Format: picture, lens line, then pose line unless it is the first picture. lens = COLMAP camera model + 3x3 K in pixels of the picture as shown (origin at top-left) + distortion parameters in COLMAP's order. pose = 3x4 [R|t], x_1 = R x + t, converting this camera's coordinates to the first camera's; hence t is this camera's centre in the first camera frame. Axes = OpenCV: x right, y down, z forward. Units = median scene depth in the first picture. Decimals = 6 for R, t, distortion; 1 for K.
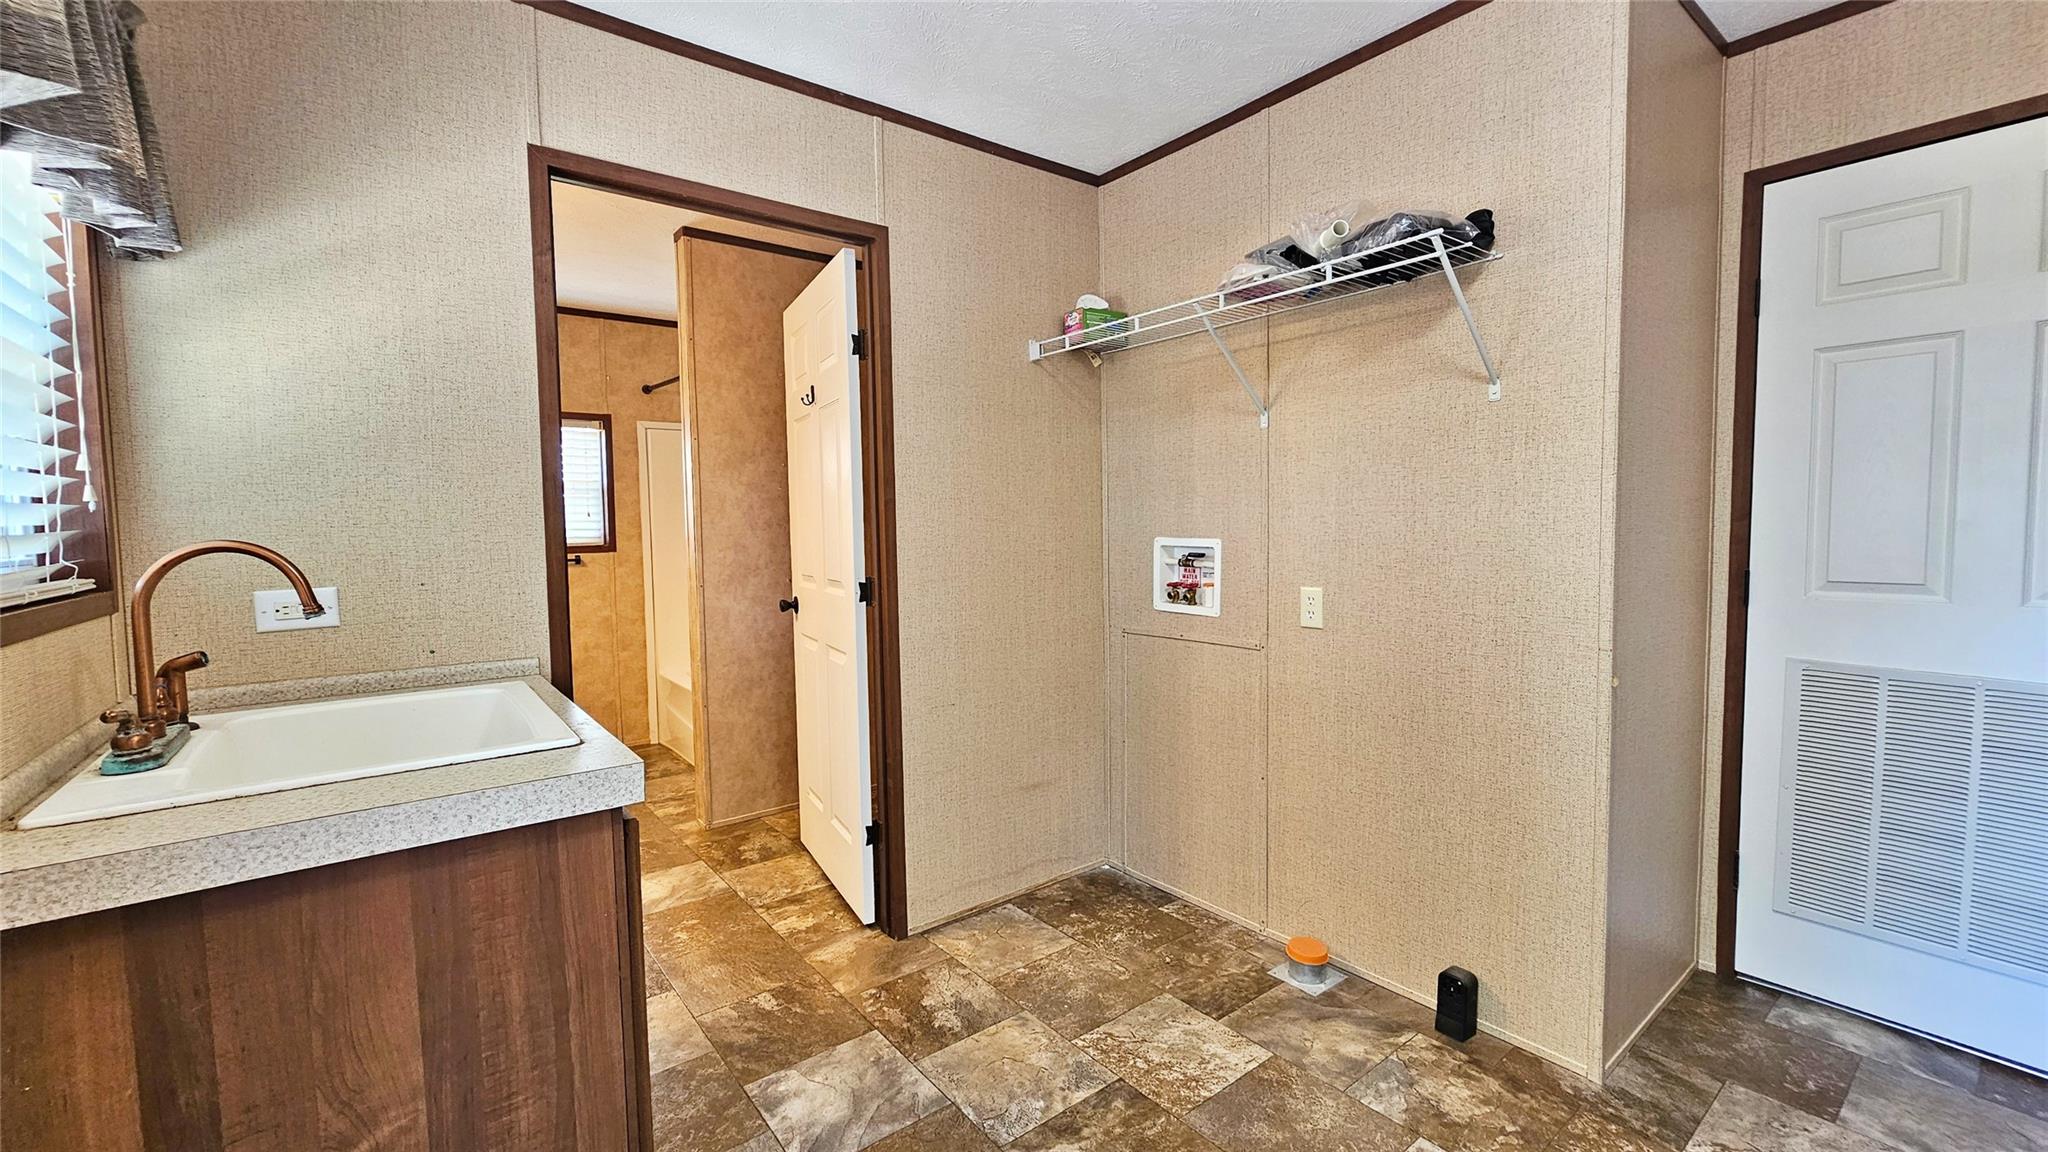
lens RADIAL K [[842.0, 0, 1032.7], [0, 842.0, 569.1], [0, 0, 1]] dist [0.000674, 0.000198]
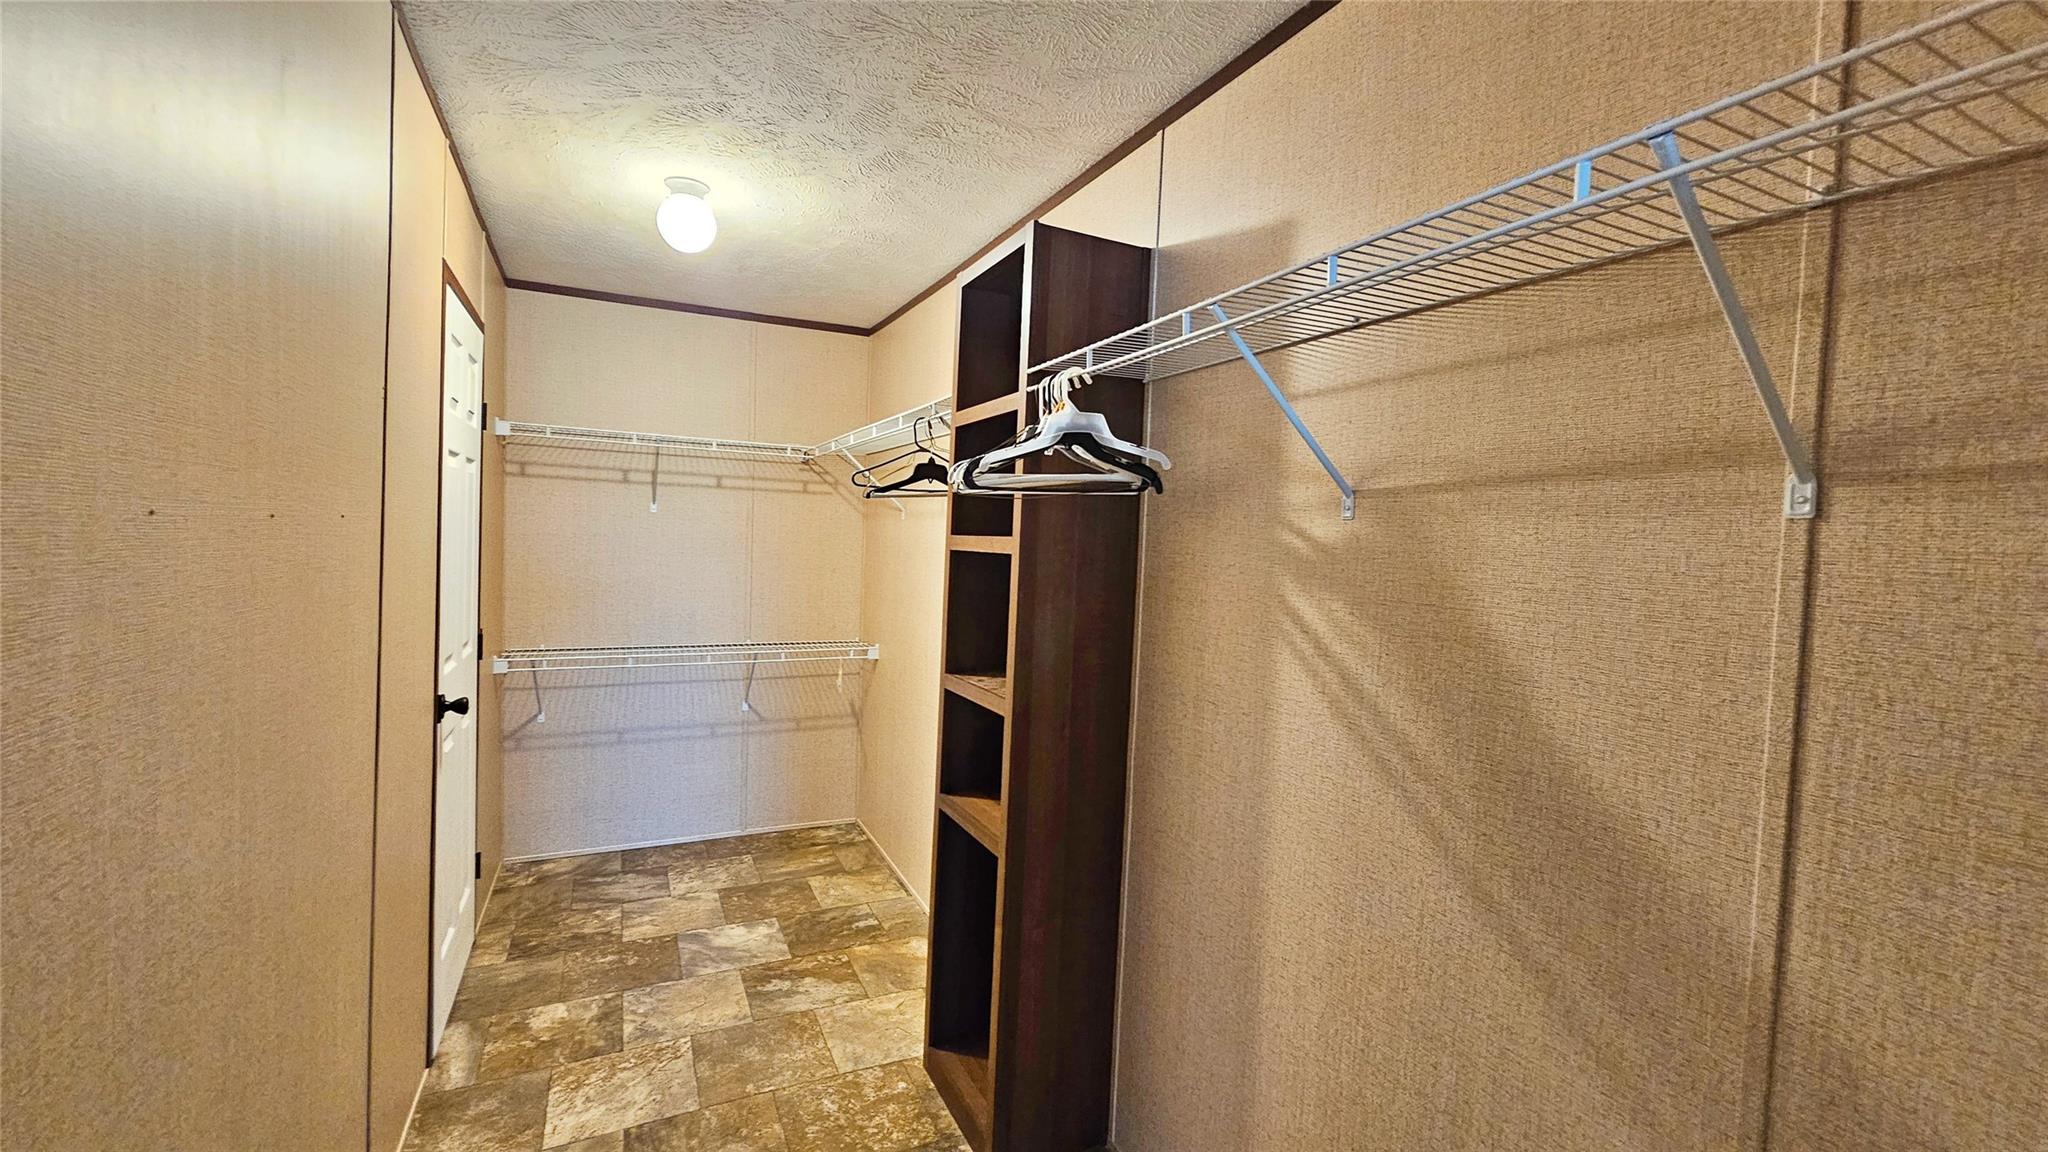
lens RADIAL K [[842.0, 0, 1032.7], [0, 842.0, 569.1], [0, 0, 1]] dist [0.000674, 0.000198]
pose [[-0.214402, 0.037900, -0.976010, 1.058938], [-0.082370, 0.994986, 0.056731, -0.193259], [0.973266, 0.092557, -0.210206, 1.641123]]
